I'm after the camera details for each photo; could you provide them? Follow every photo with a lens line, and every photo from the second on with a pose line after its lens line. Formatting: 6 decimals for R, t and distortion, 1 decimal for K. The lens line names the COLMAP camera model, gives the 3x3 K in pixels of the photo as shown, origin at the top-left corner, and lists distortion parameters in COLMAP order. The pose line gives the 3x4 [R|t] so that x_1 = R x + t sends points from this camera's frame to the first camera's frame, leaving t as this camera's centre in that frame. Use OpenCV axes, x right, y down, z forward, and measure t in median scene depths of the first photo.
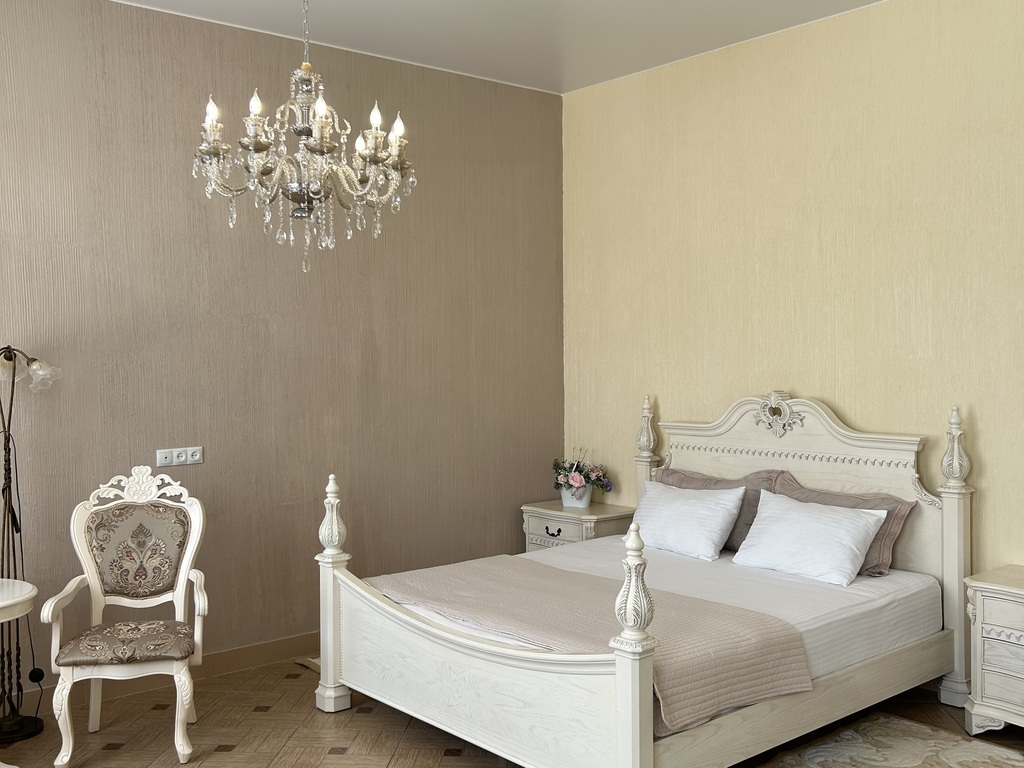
lens RADIAL K [[1026.0, 0, 512.0], [0, 1026.0, 384.0], [0, 0, 1]] dist [0.089775, -0.166496]
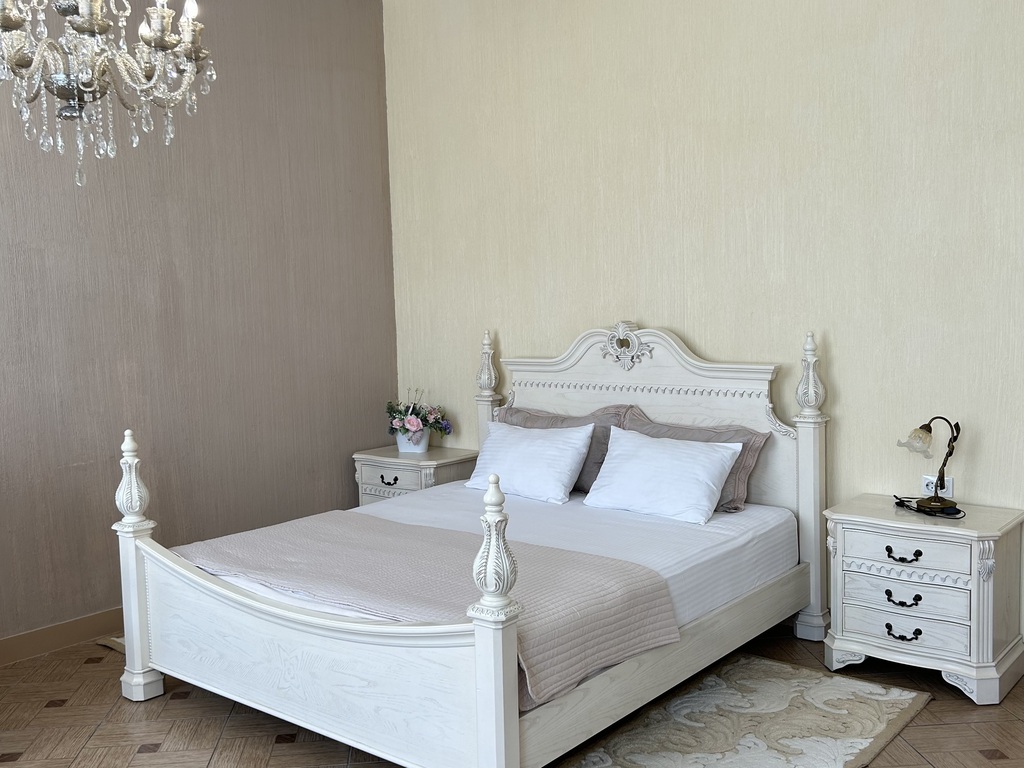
lens RADIAL K [[1026.0, 0, 512.0], [0, 1026.0, 384.0], [0, 0, 1]] dist [0.089775, -0.166496]
pose [[0.984843, -0.032522, 0.170370, -0.007301], [0.022394, 0.997884, 0.061035, 0.005103], [-0.171994, -0.056294, 0.983488, 0.107665]]
